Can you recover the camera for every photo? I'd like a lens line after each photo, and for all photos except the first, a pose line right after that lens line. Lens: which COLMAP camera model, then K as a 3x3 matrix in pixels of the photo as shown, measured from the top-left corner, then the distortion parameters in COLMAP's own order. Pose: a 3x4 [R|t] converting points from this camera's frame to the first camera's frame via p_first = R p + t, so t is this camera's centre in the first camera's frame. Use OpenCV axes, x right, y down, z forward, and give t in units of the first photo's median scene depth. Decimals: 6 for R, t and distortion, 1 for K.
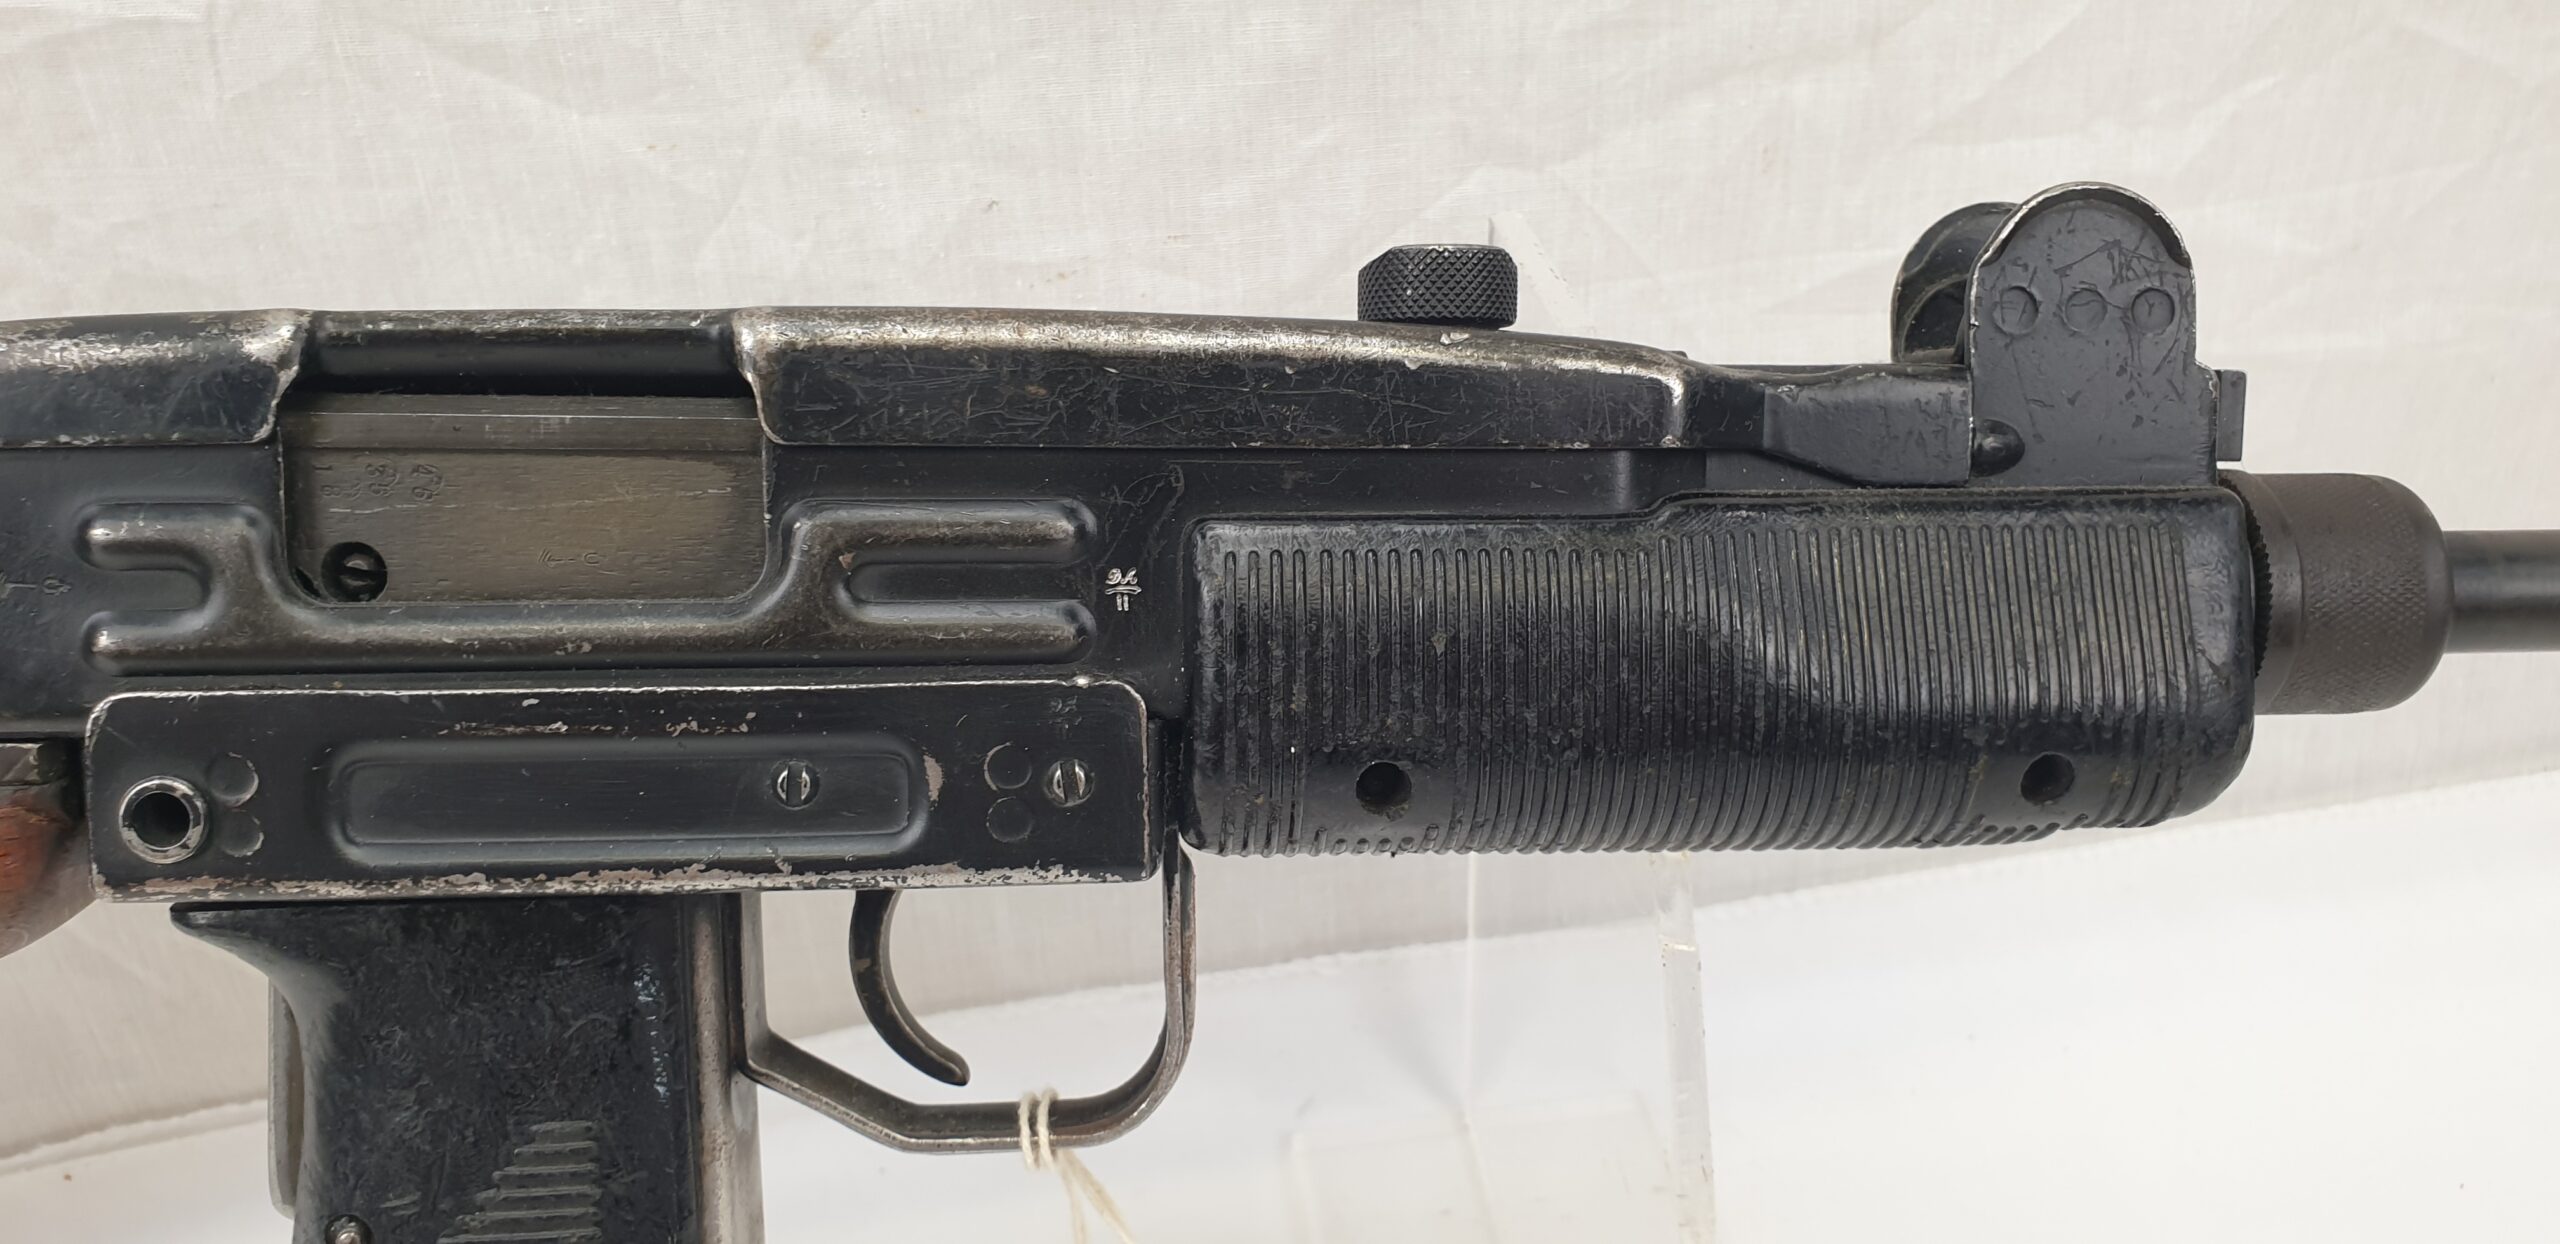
lens RADIAL K [[2096.4, 0, 1334.9], [0, 2096.4, 635.4], [0, 0, 1]] dist [-0.003628, -0.012276]
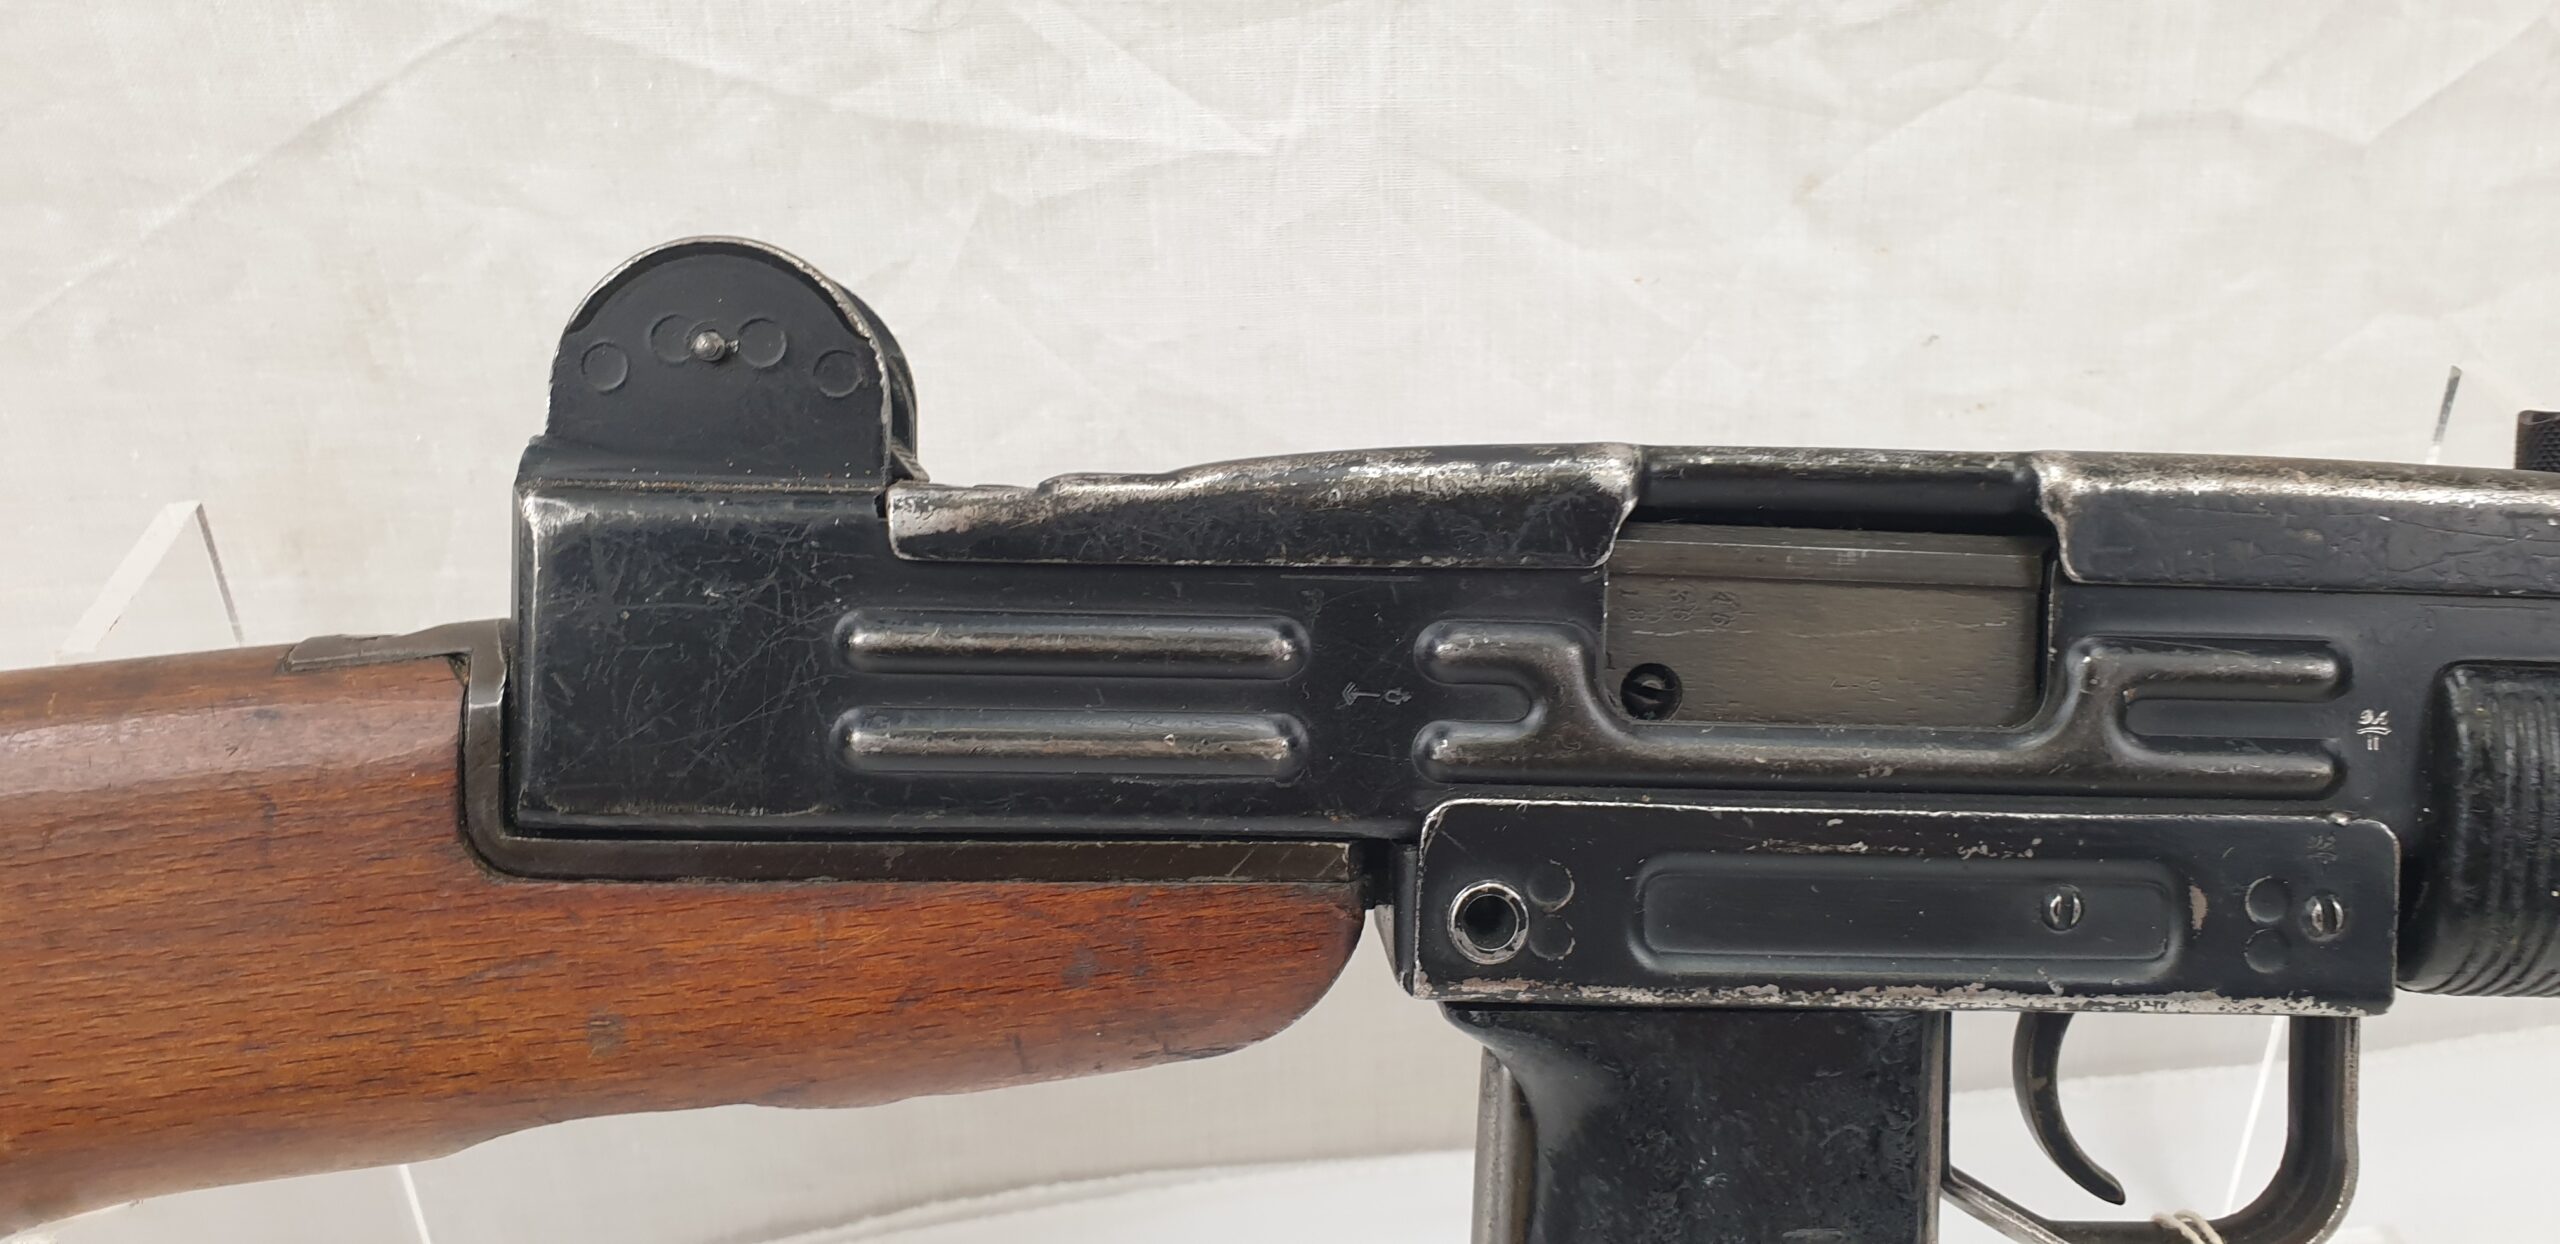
lens RADIAL K [[2096.4, 0, 1334.9], [0, 2096.4, 635.4], [0, 0, 1]] dist [-0.003628, -0.012276]
pose [[0.998431, 0.029741, -0.047436, -0.577409], [-0.031900, 0.998458, -0.045427, -0.005615], [0.046011, 0.046869, 0.997841, -0.057456]]
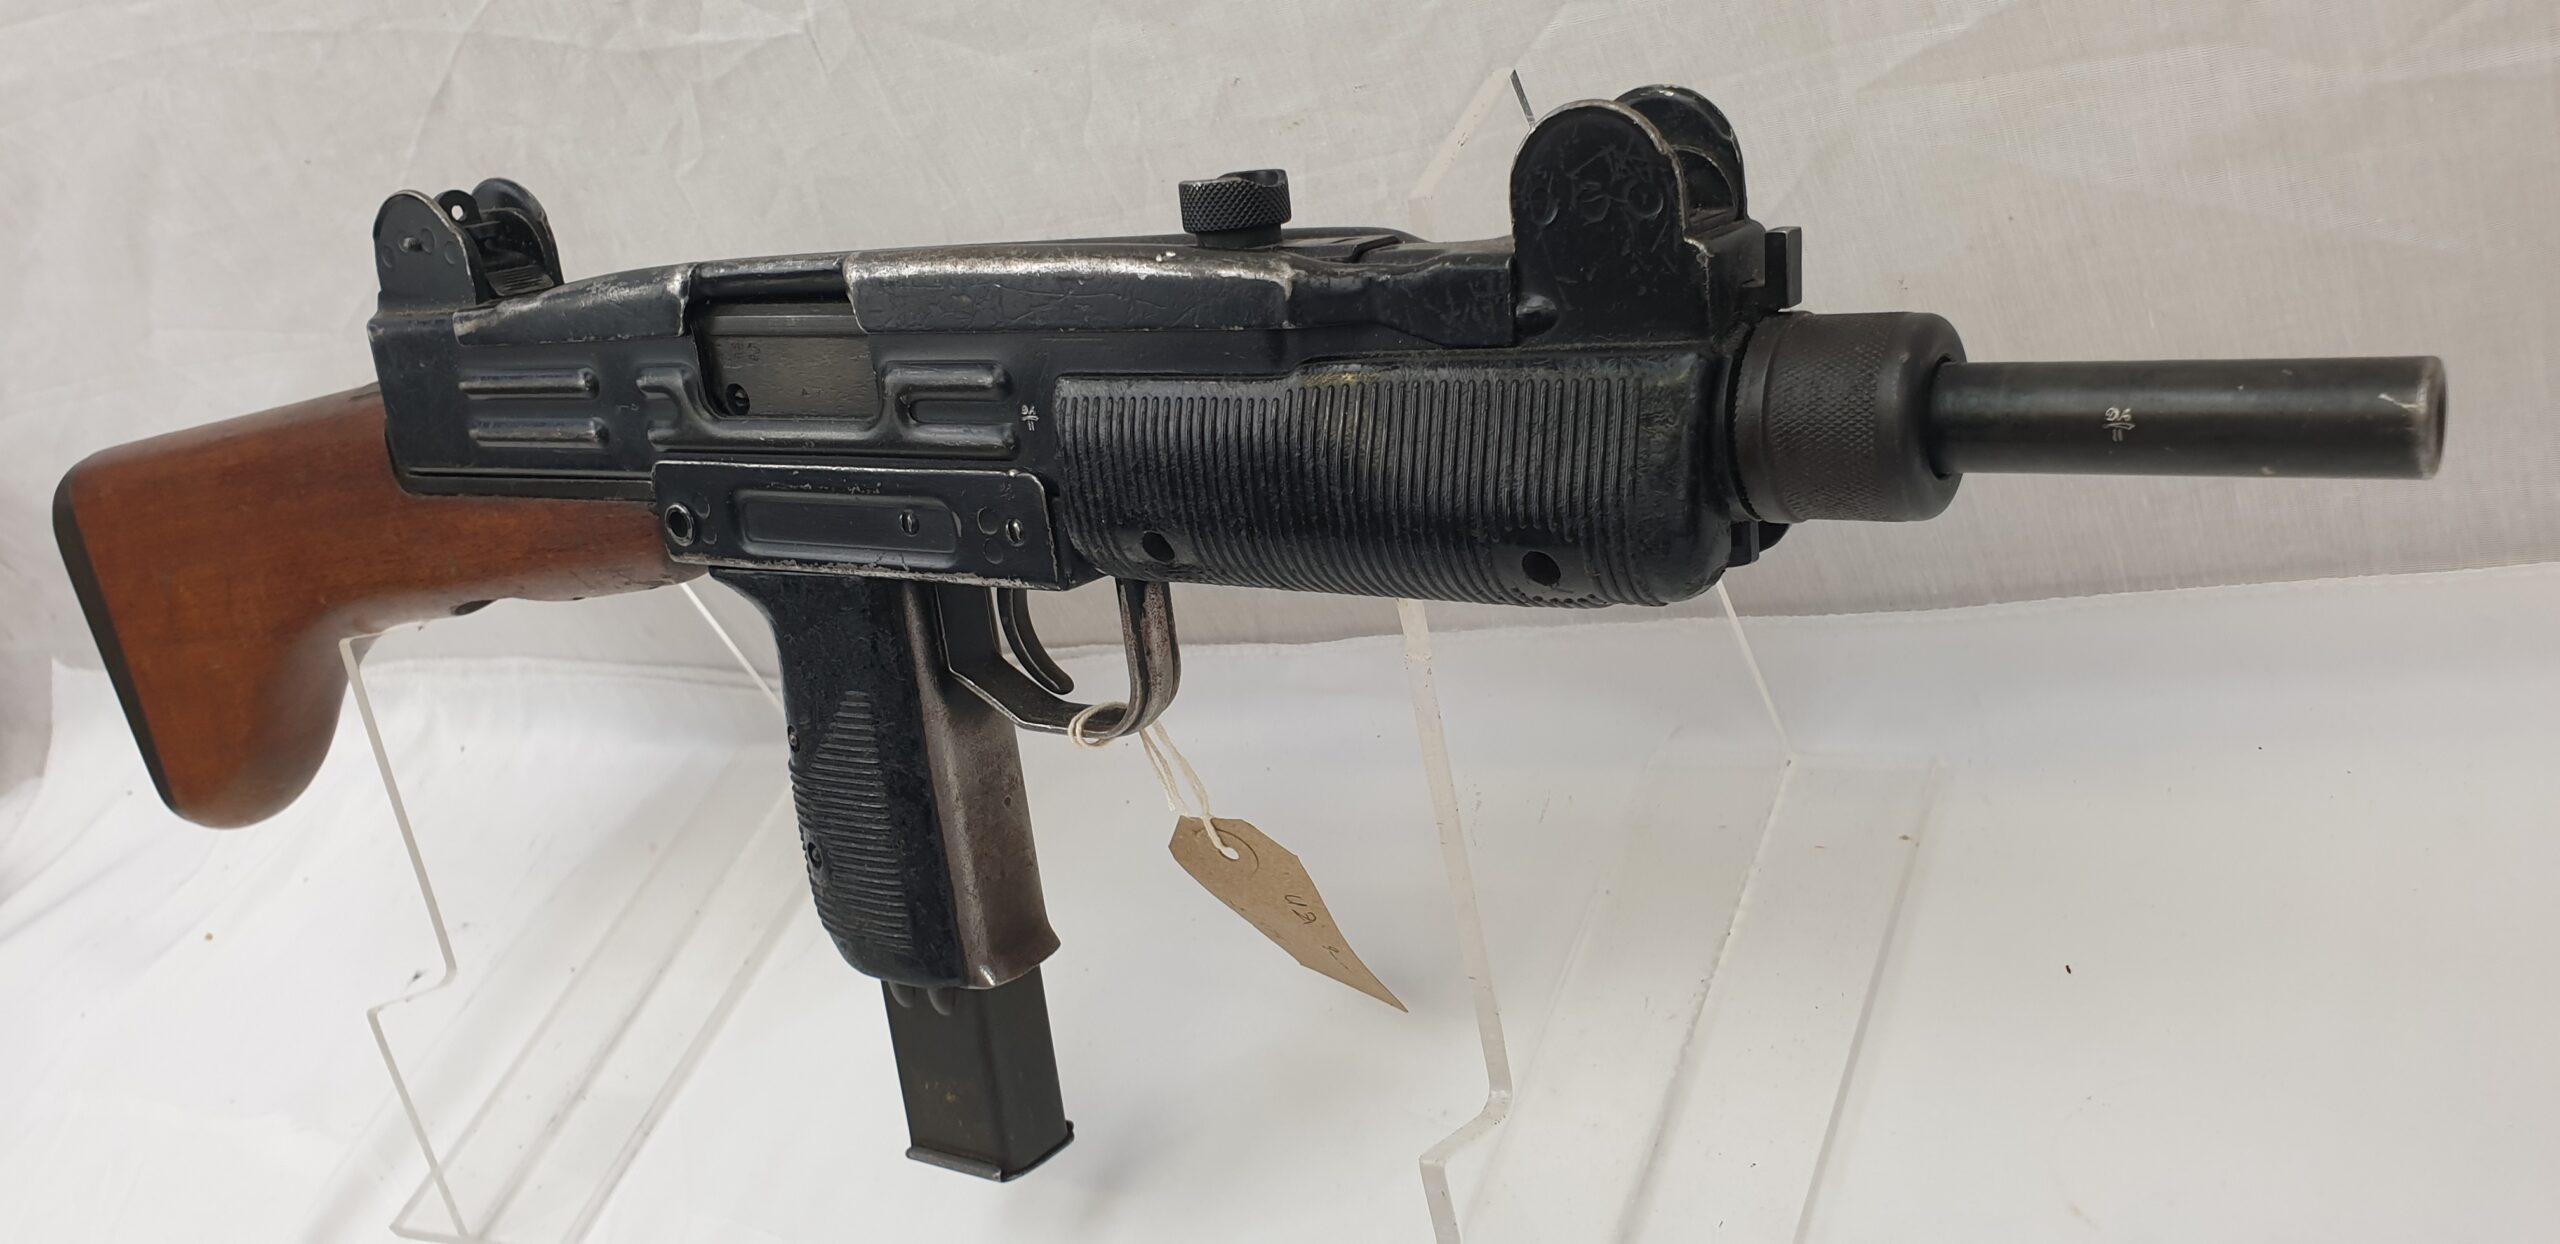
lens RADIAL K [[2033.3, 0, 1288.6], [0, 2033.3, 723.4], [0, 0, 1]] dist [0.026203, -0.070499]
pose [[0.750988, 0.125602, -0.648260, 1.148984], [0.048476, 0.968606, 0.243828, -0.172718], [0.658534, -0.214537, 0.721323, -0.073300]]
